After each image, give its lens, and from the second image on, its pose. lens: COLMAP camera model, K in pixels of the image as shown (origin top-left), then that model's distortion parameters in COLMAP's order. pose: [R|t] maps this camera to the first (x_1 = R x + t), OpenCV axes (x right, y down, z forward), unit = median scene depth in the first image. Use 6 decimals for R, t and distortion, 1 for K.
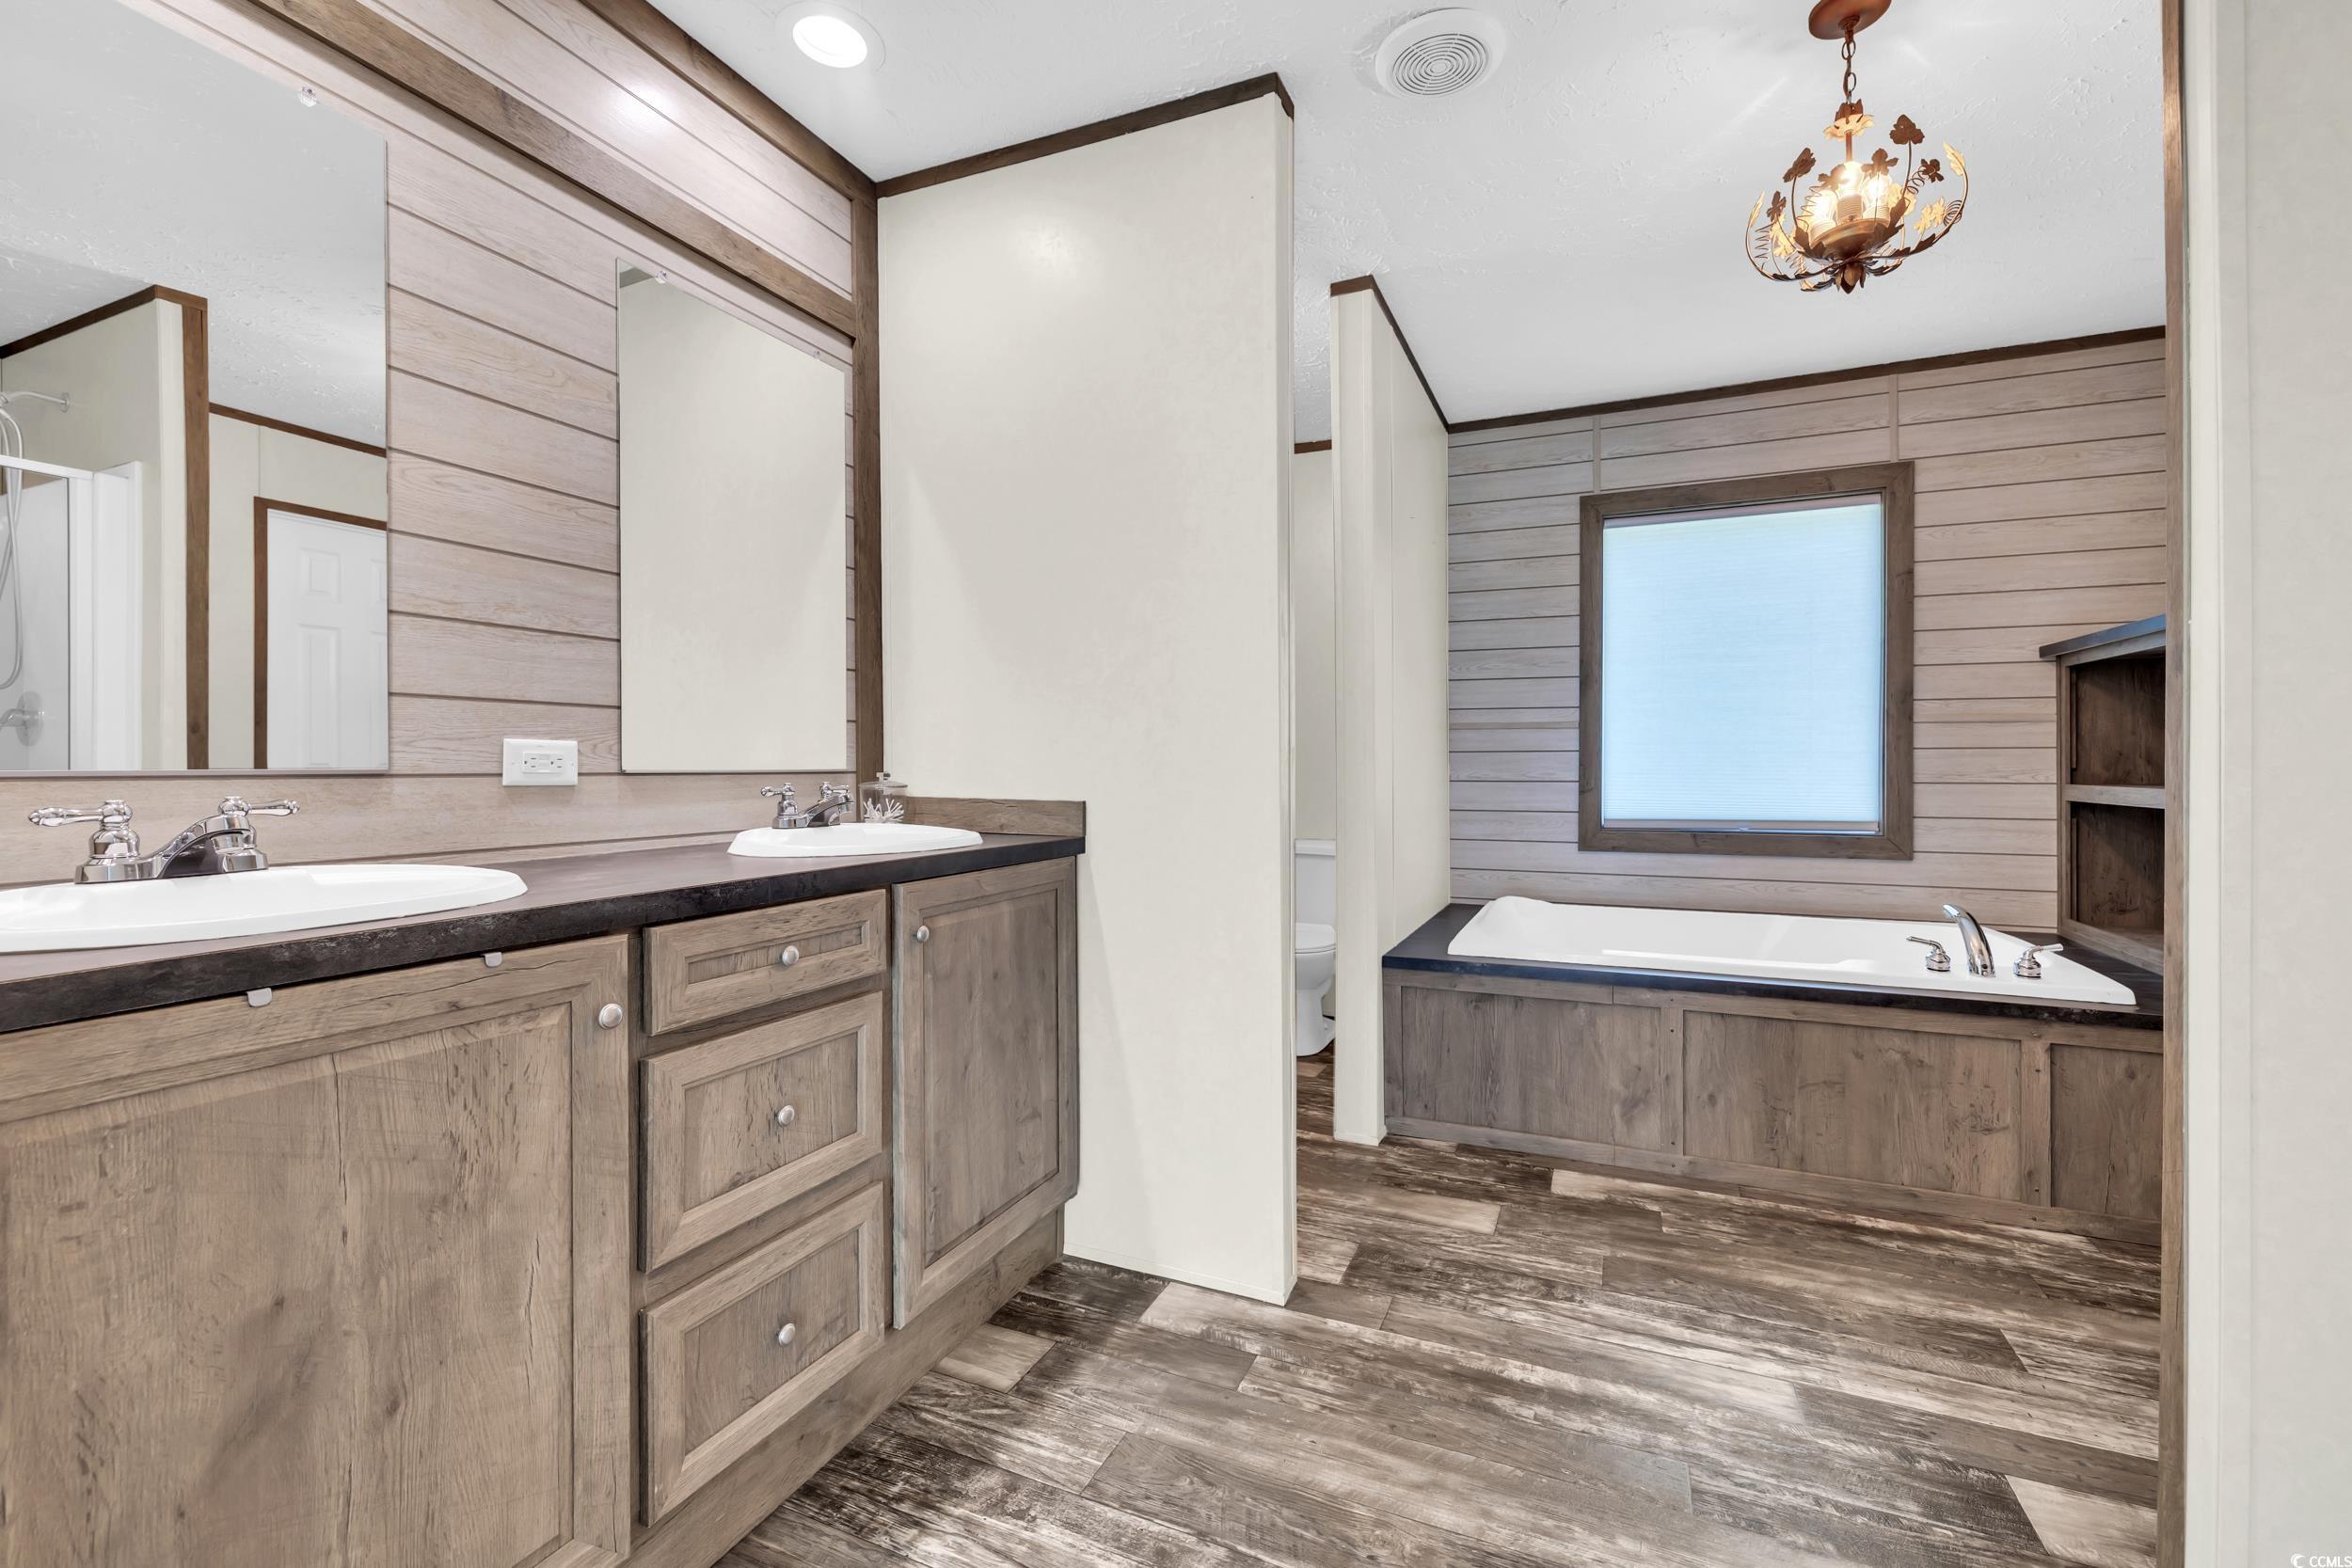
lens RADIAL K [[980.8, 0, 1176.0], [0, 980.8, 759.1], [0, 0, 1]] dist [-0.002403, 0.002060]
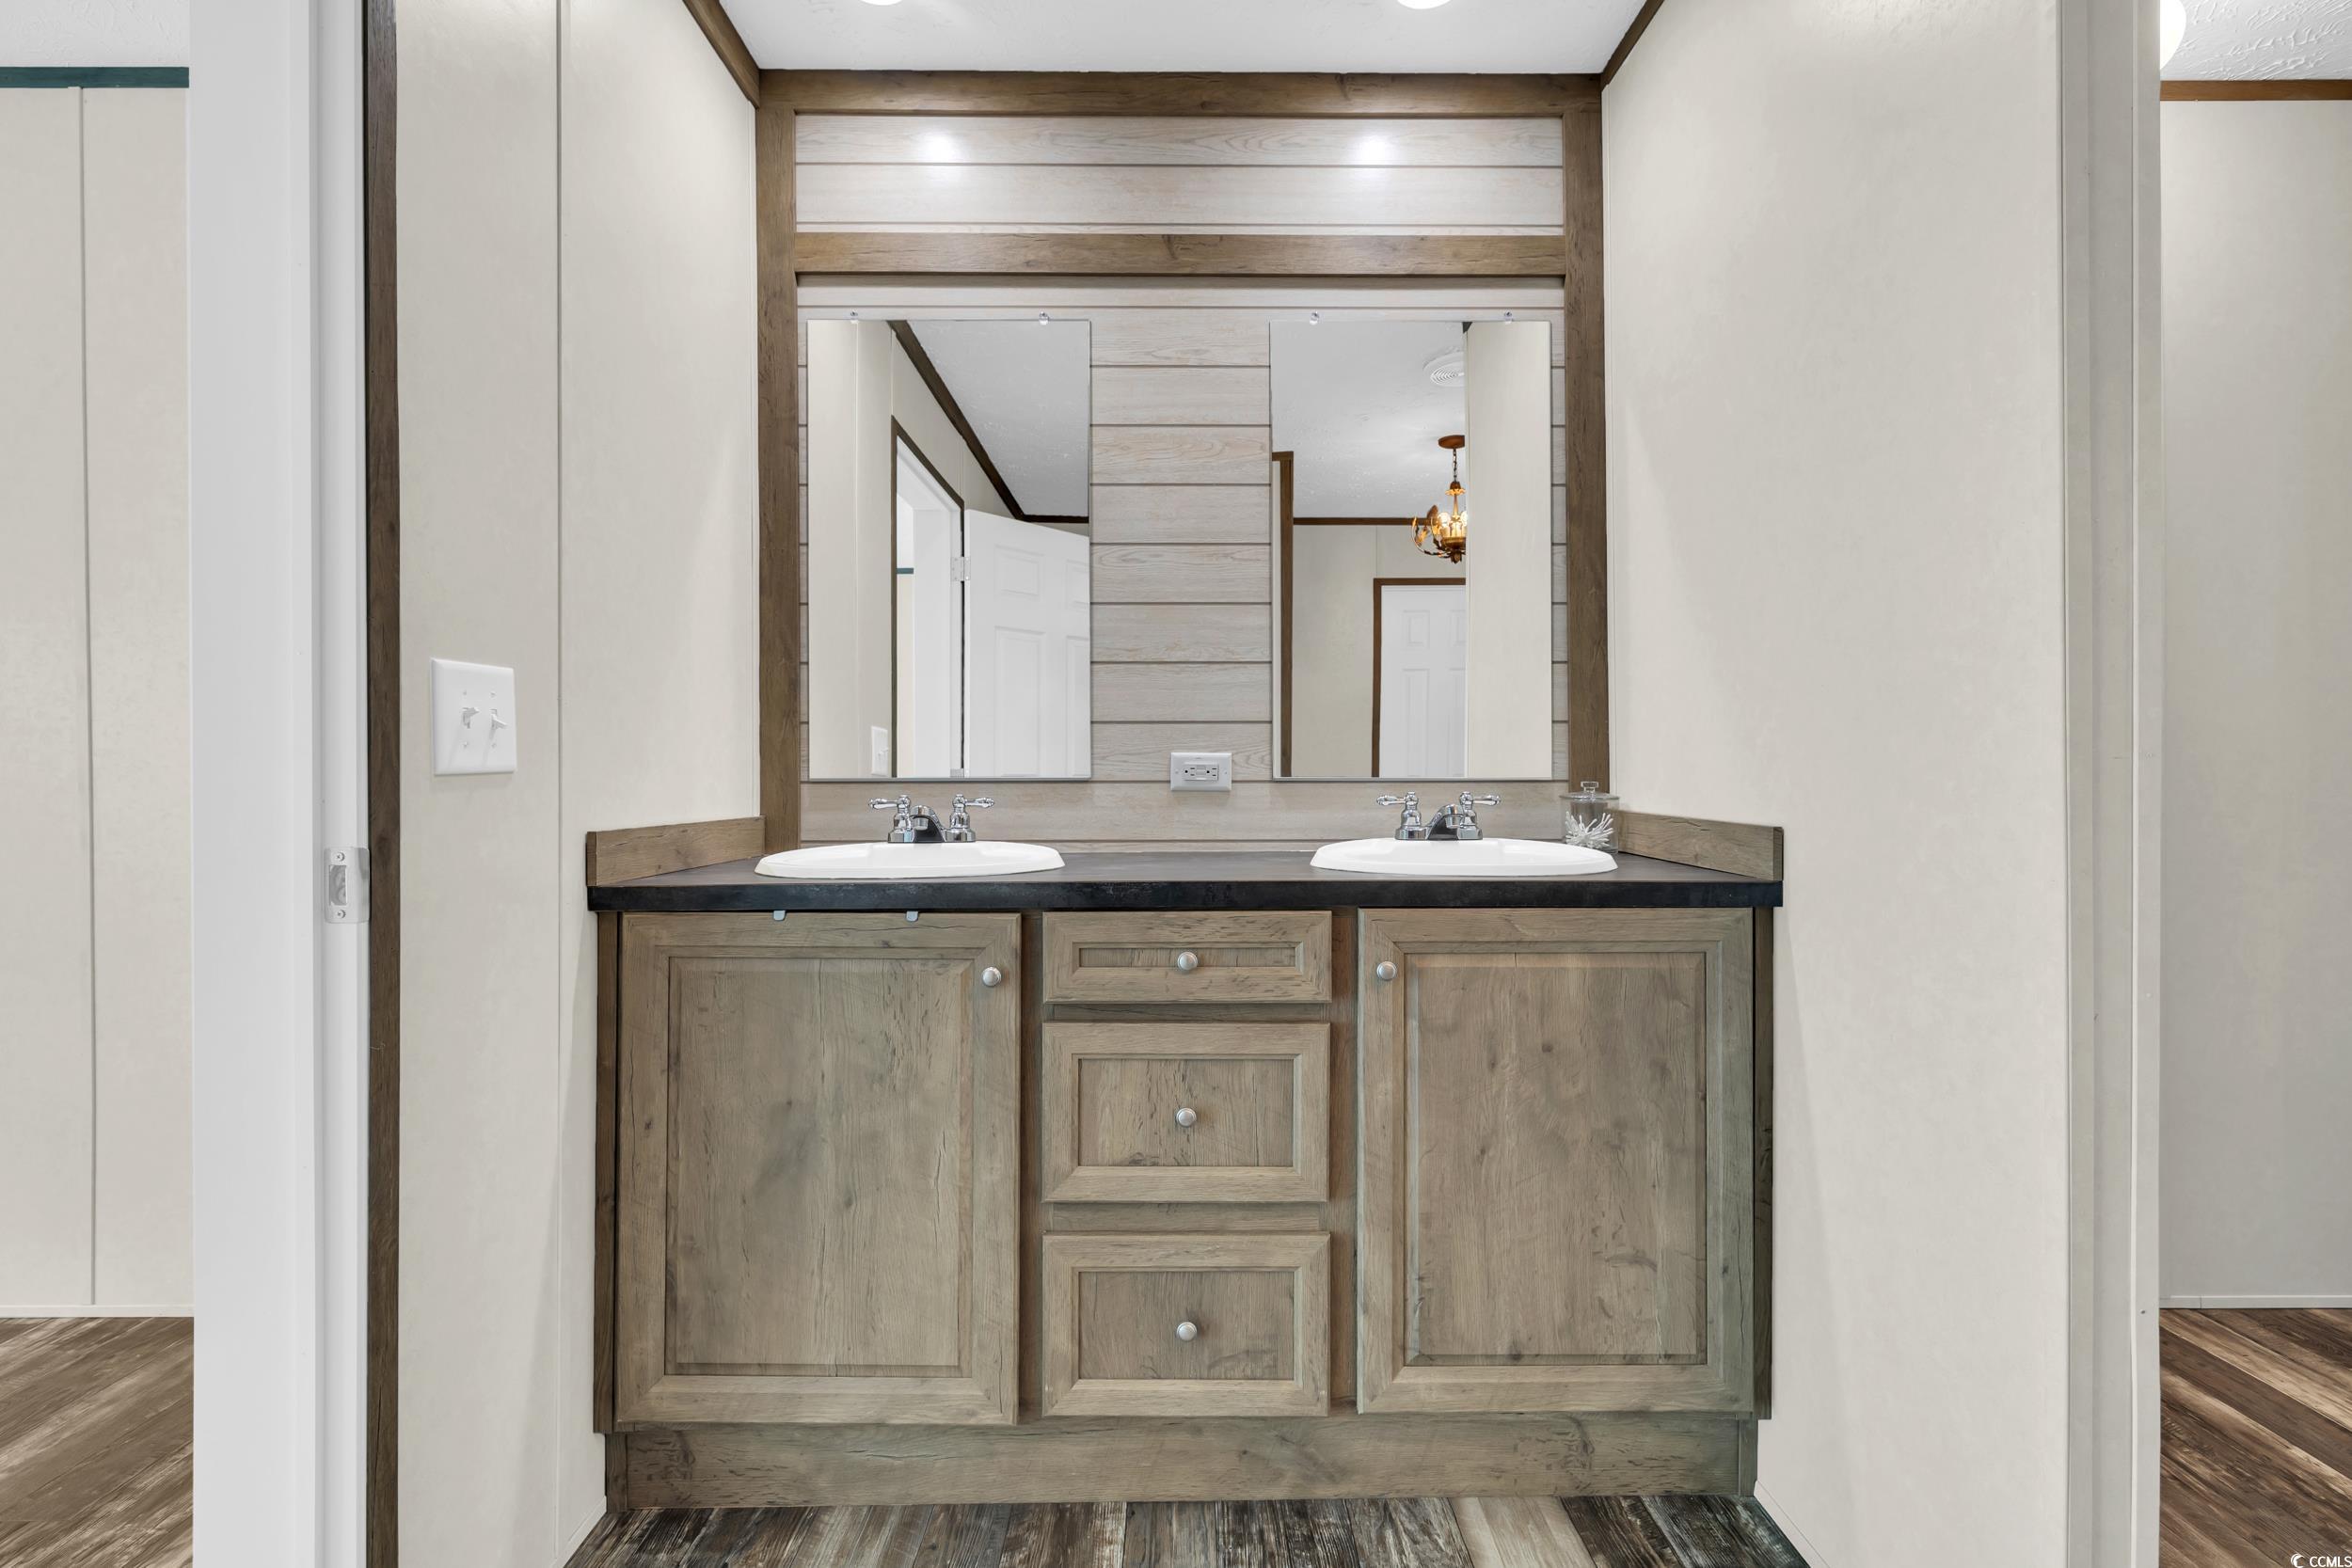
lens RADIAL K [[980.8, 0, 1188.1], [0, 980.8, 767.9], [0, 0, 1]] dist [-0.002403, 0.002060]
pose [[0.416110, -0.004982, -0.909300, 0.484990], [0.008776, 0.999960, -0.001463, 0.000982], [0.909272, -0.007371, 0.416138, 0.525427]]
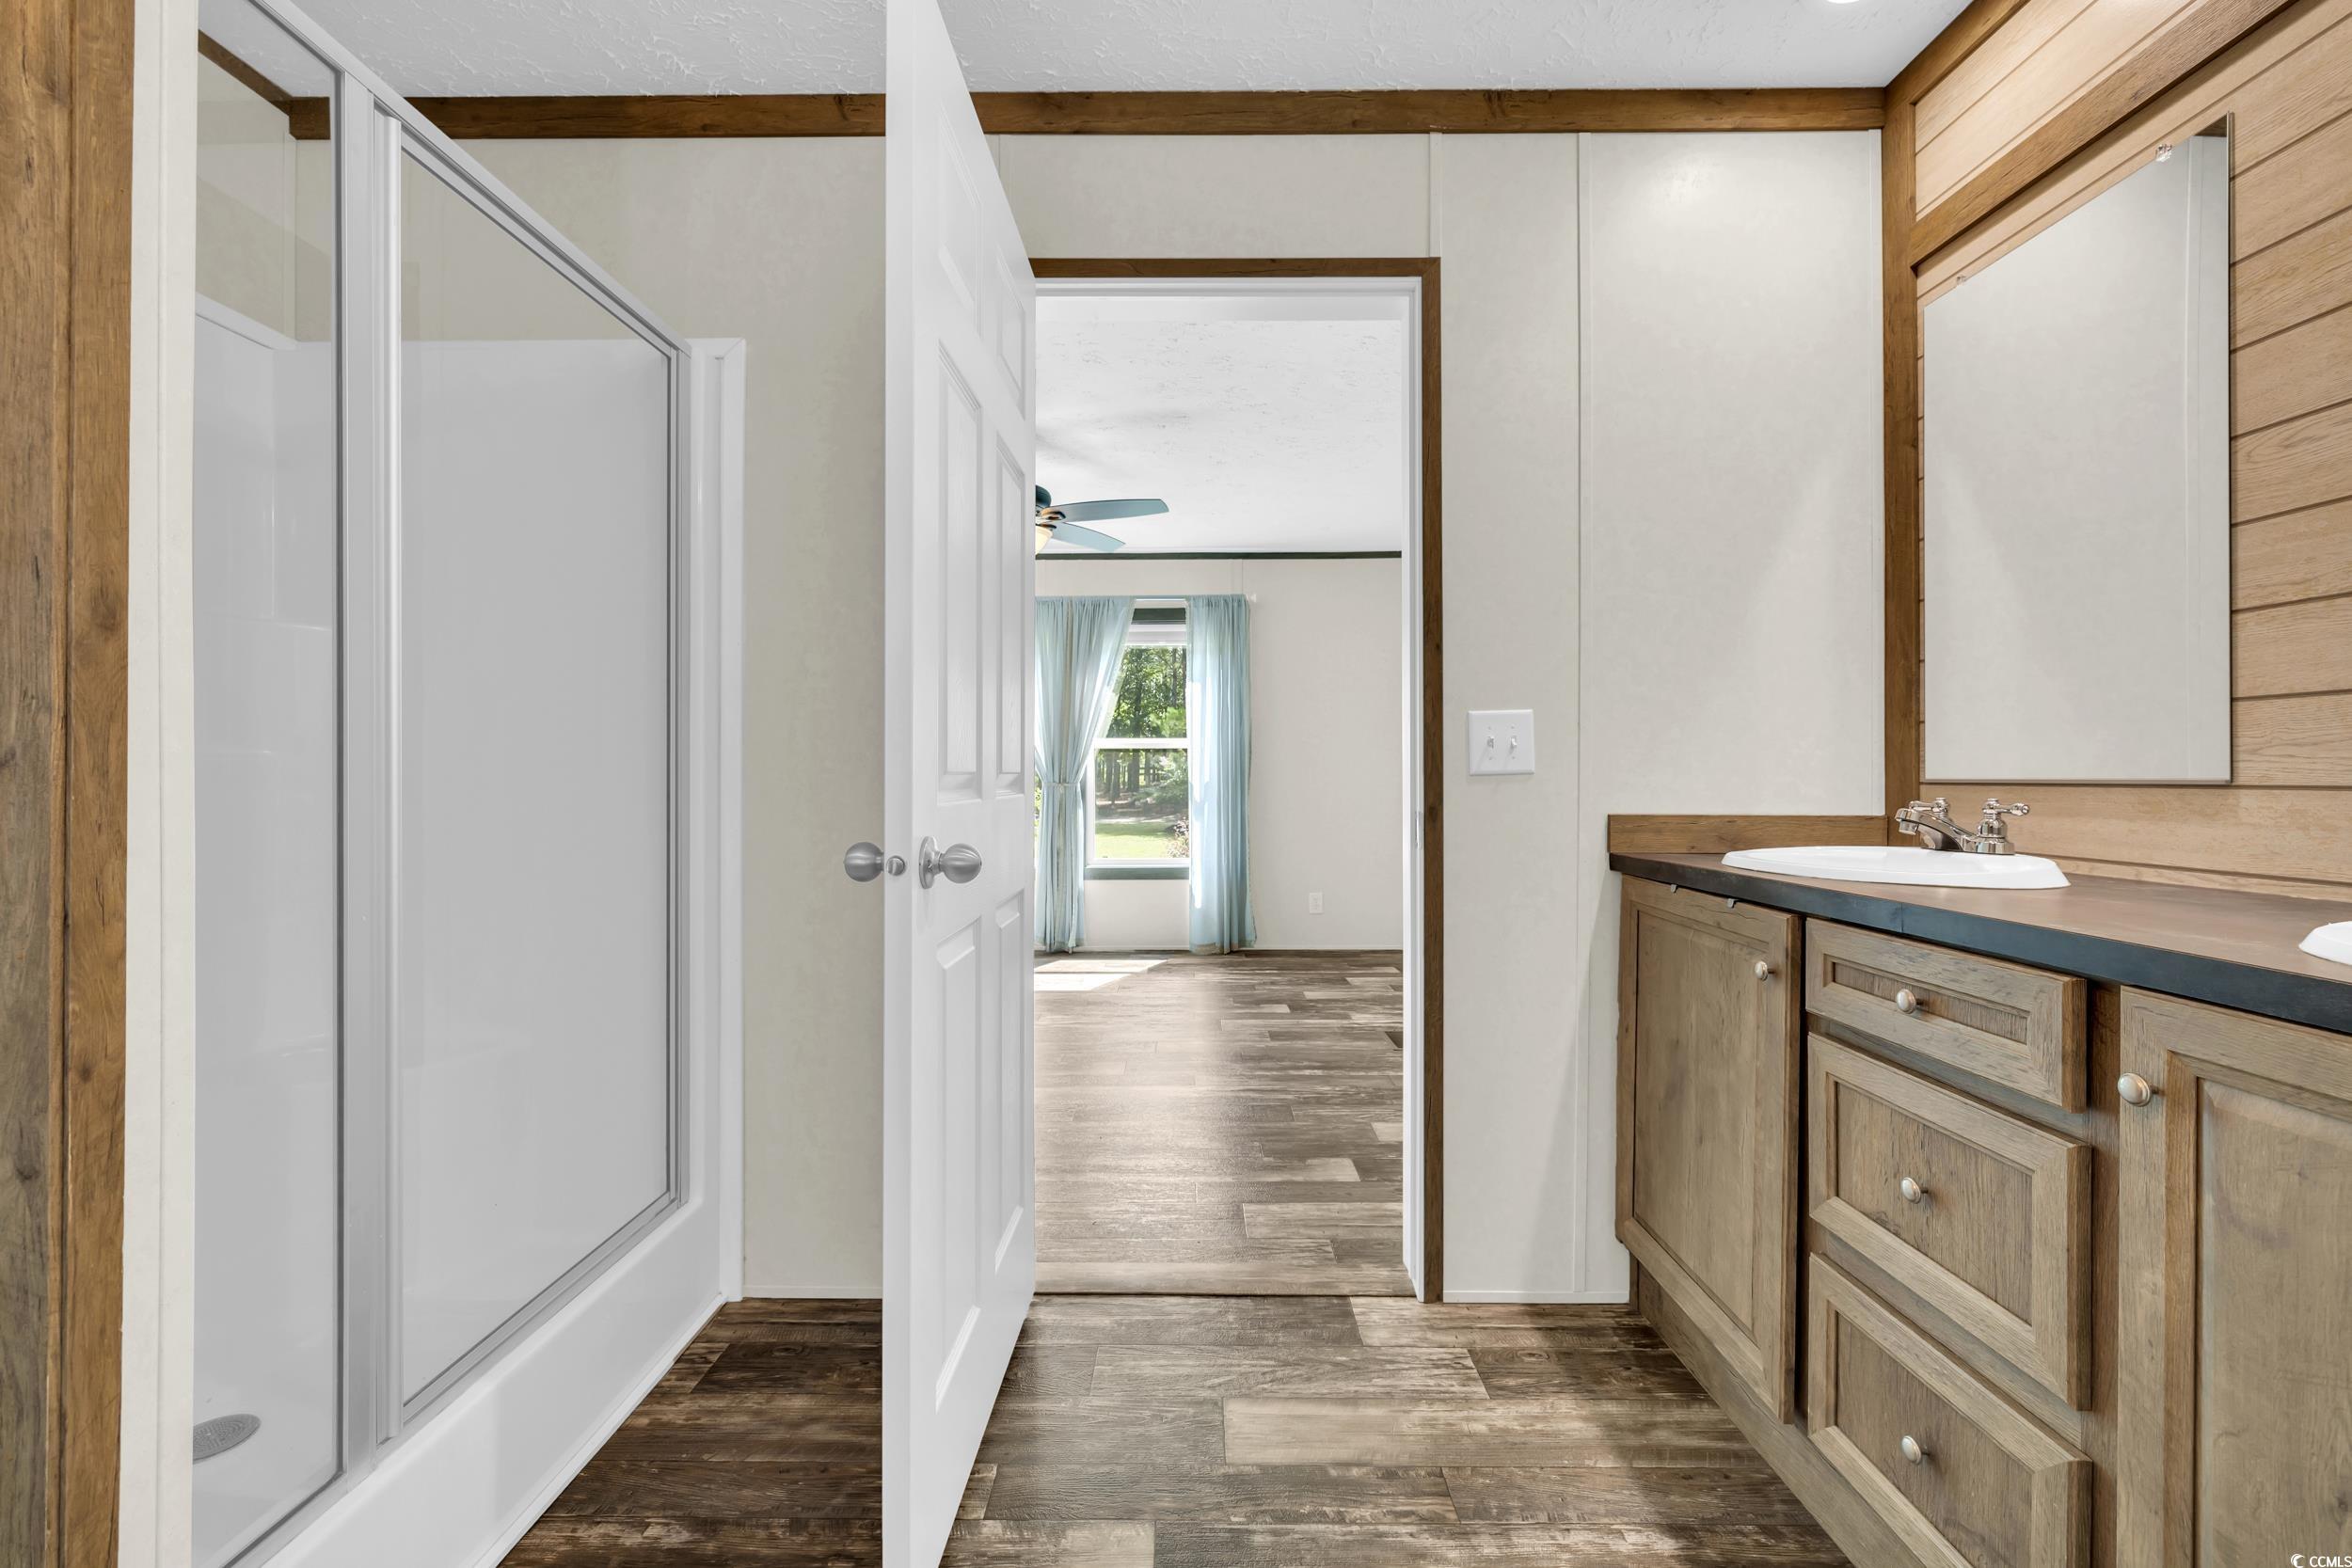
lens RADIAL K [[980.8, 0, 1190.6], [0, 980.8, 760.5], [0, 0, 1]] dist [-0.002403, 0.002060]
pose [[-0.912921, -0.006748, -0.408080, 0.470130], [0.002677, 0.999743, -0.022520, 0.009770], [0.408127, -0.021652, -0.912668, 1.385184]]
